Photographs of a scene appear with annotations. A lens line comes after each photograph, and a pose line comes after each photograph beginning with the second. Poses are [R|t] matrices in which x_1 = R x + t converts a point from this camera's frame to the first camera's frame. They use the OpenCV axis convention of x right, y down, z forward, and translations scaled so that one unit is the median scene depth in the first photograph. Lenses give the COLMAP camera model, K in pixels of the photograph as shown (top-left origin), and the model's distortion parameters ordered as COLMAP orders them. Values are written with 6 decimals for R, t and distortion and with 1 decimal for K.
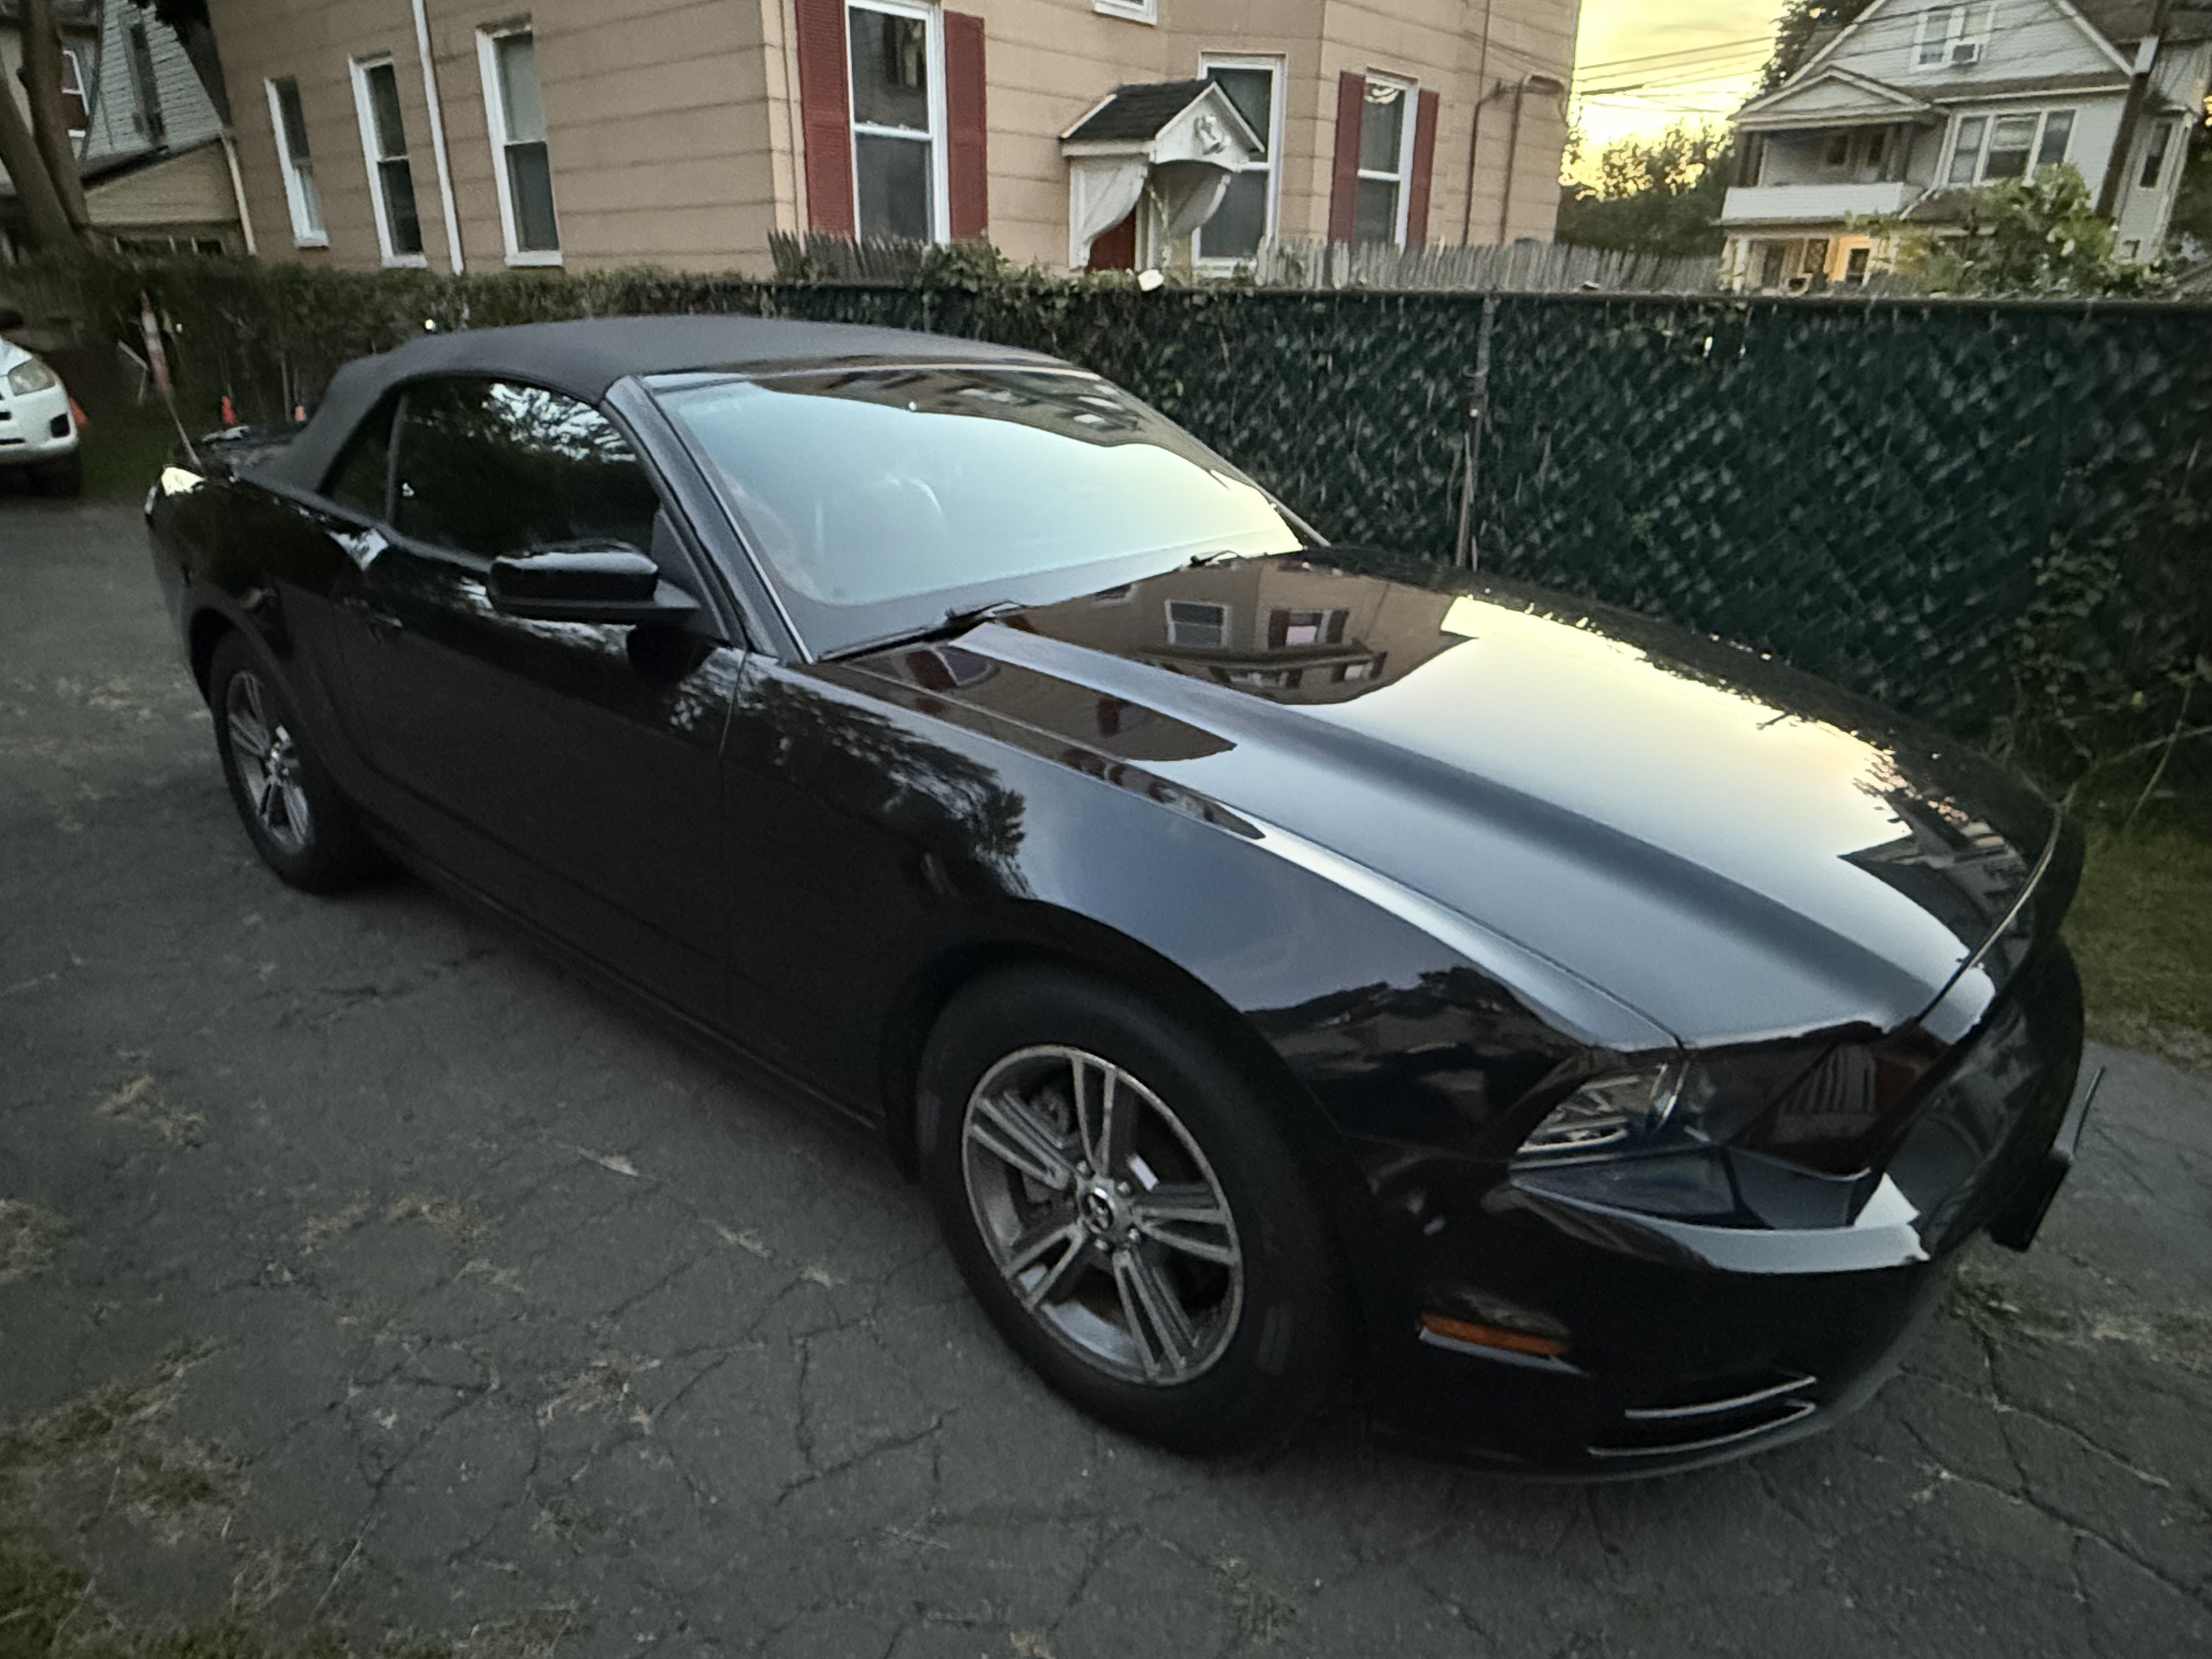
lens RADIAL K [[1301.0, 0, 1109.7], [0, 1301.0, 830.3], [0, 0, 1]] dist [-0.005140, 0.003259]
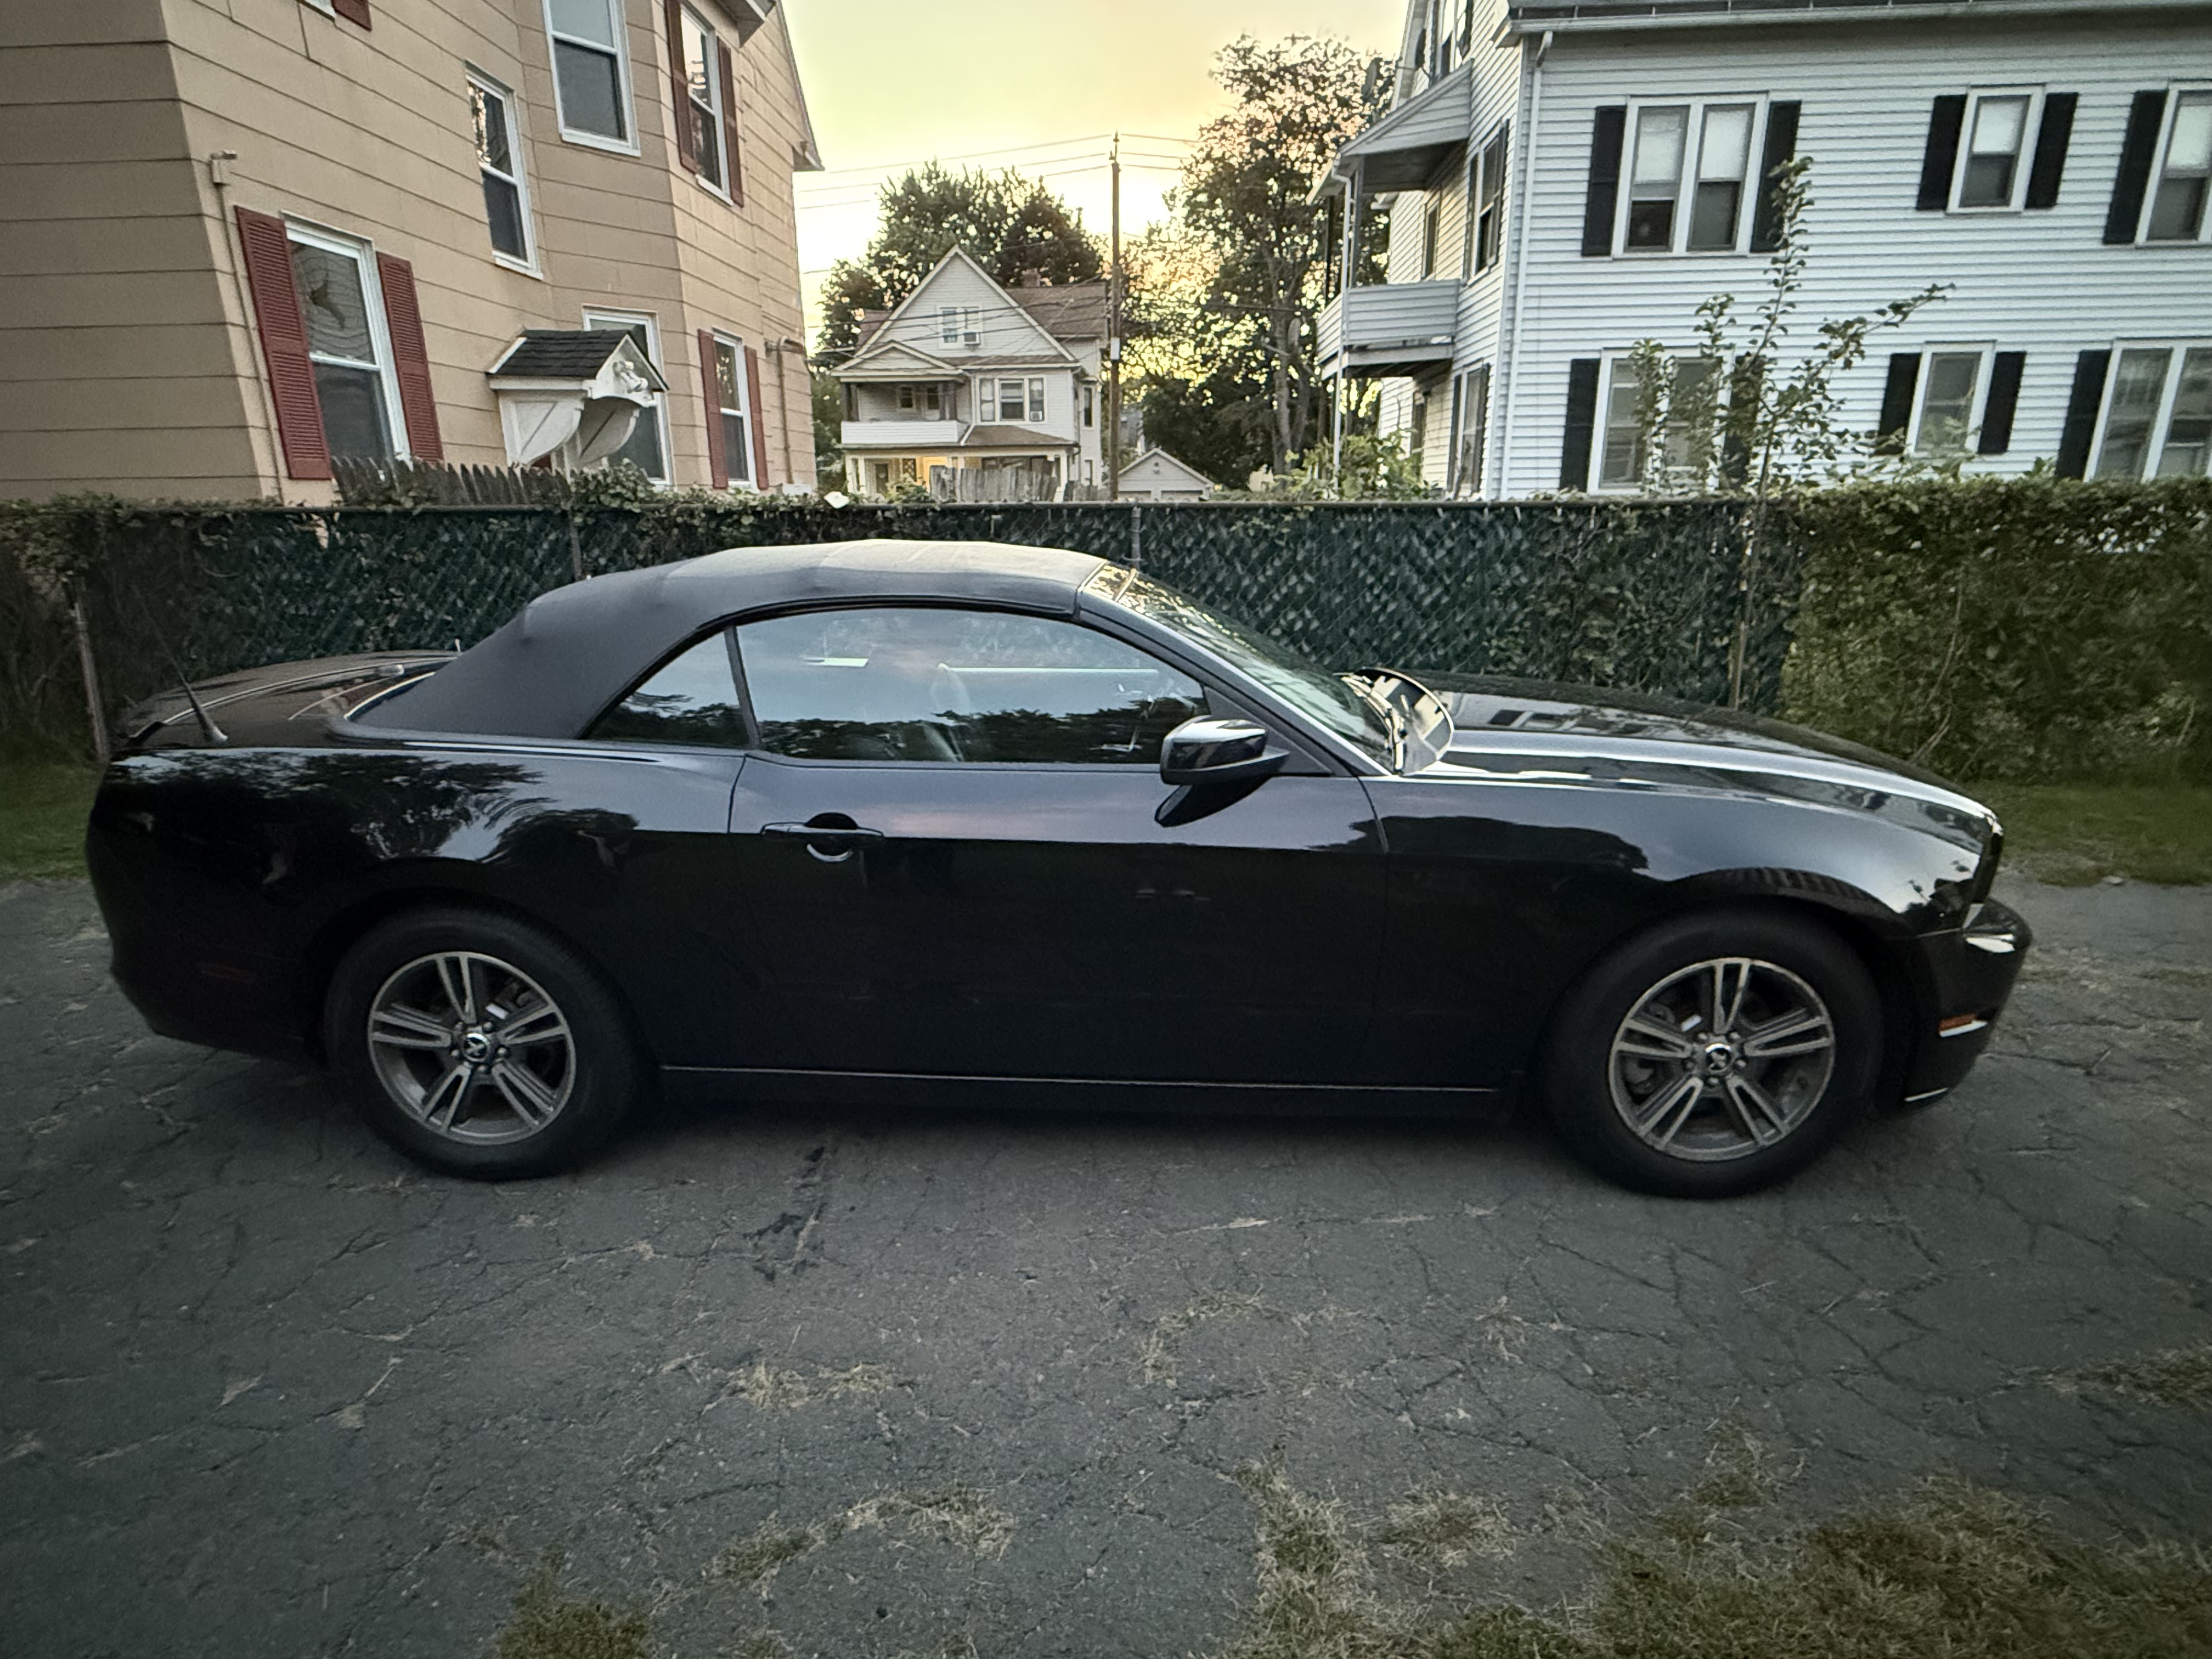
lens RADIAL K [[1071.3, 0, 1099.5], [0, 1071.3, 827.3], [0, 0, 1]] dist [-0.002315, 0.001359]
pose [[0.801124, -0.192691, 0.566631, -0.498776], [0.245526, 0.969231, -0.017532, -0.058051], [-0.545818, 0.153168, 0.823785, 0.102488]]
